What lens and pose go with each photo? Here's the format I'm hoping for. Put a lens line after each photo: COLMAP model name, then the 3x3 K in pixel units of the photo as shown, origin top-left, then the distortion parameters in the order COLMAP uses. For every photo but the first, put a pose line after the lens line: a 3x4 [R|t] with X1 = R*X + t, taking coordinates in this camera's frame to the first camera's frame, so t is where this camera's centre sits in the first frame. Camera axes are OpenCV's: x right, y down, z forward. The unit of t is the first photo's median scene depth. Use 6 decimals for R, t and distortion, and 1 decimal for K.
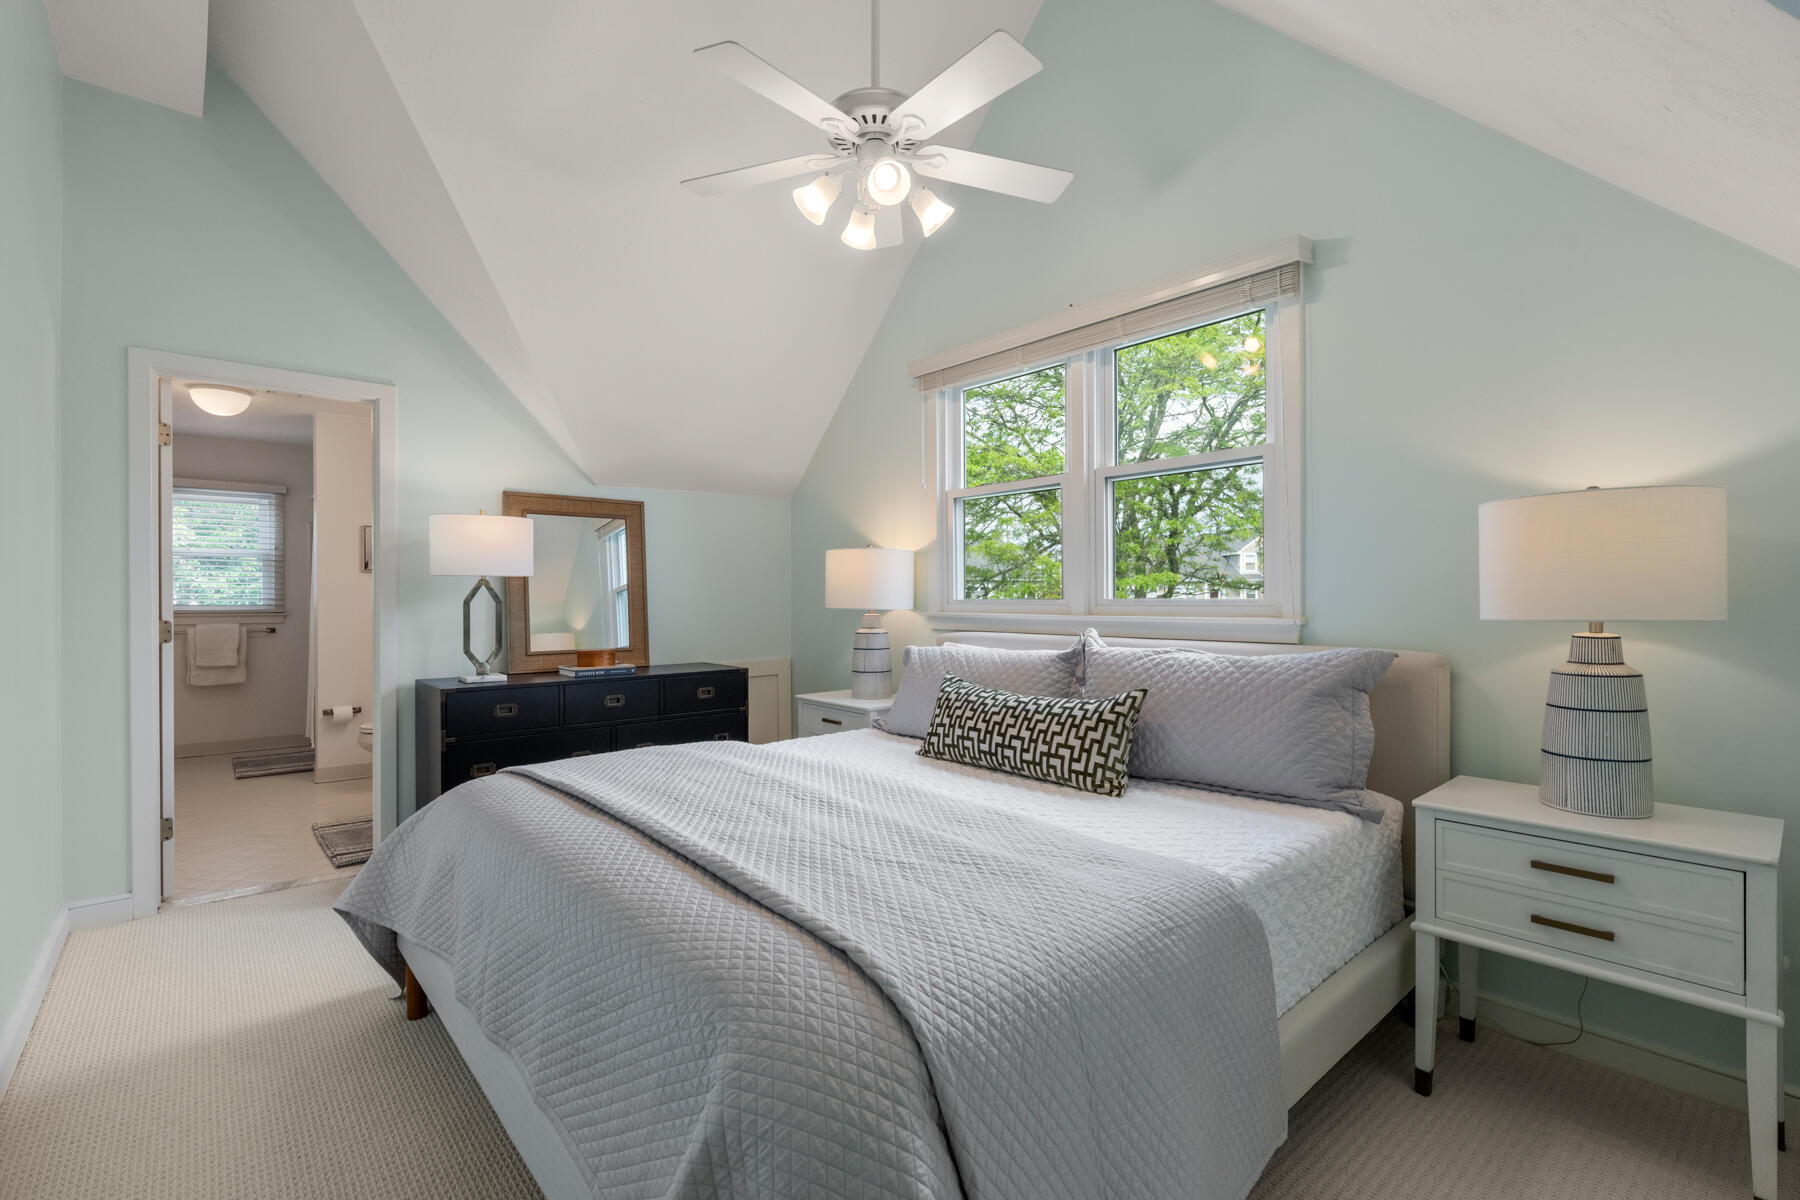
lens RADIAL K [[794.0, 0, 887.3], [0, 794.0, 606.0], [0, 0, 1]] dist [0.000703, 0.000465]
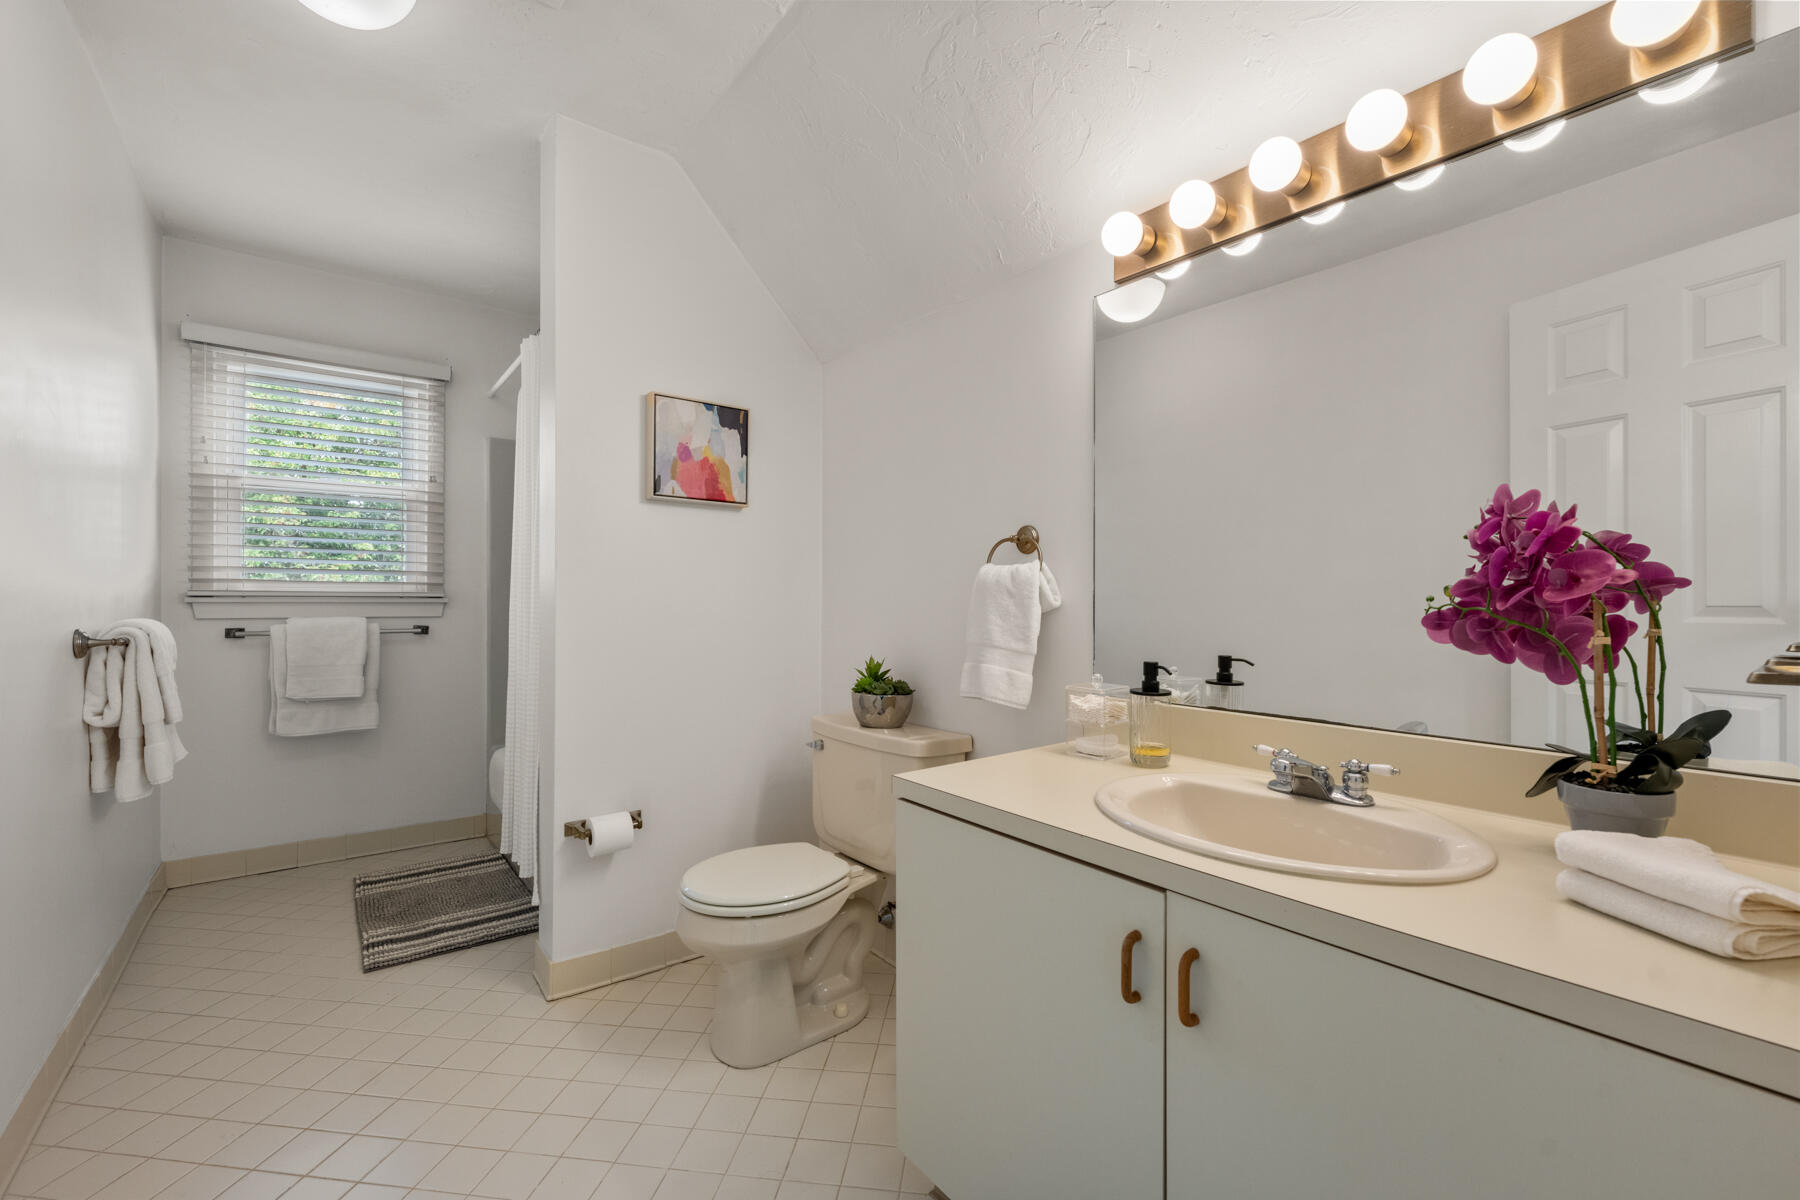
lens RADIAL K [[754.1, 0, 909.7], [0, 754.1, 602.2], [0, 0, 1]] dist [-0.003894, 0.000904]
pose [[0.999092, 0.006744, -0.042058, -0.443212], [-0.006852, 0.999974, -0.002425, 0.011272], [0.042040, 0.002711, 0.999112, 0.526087]]
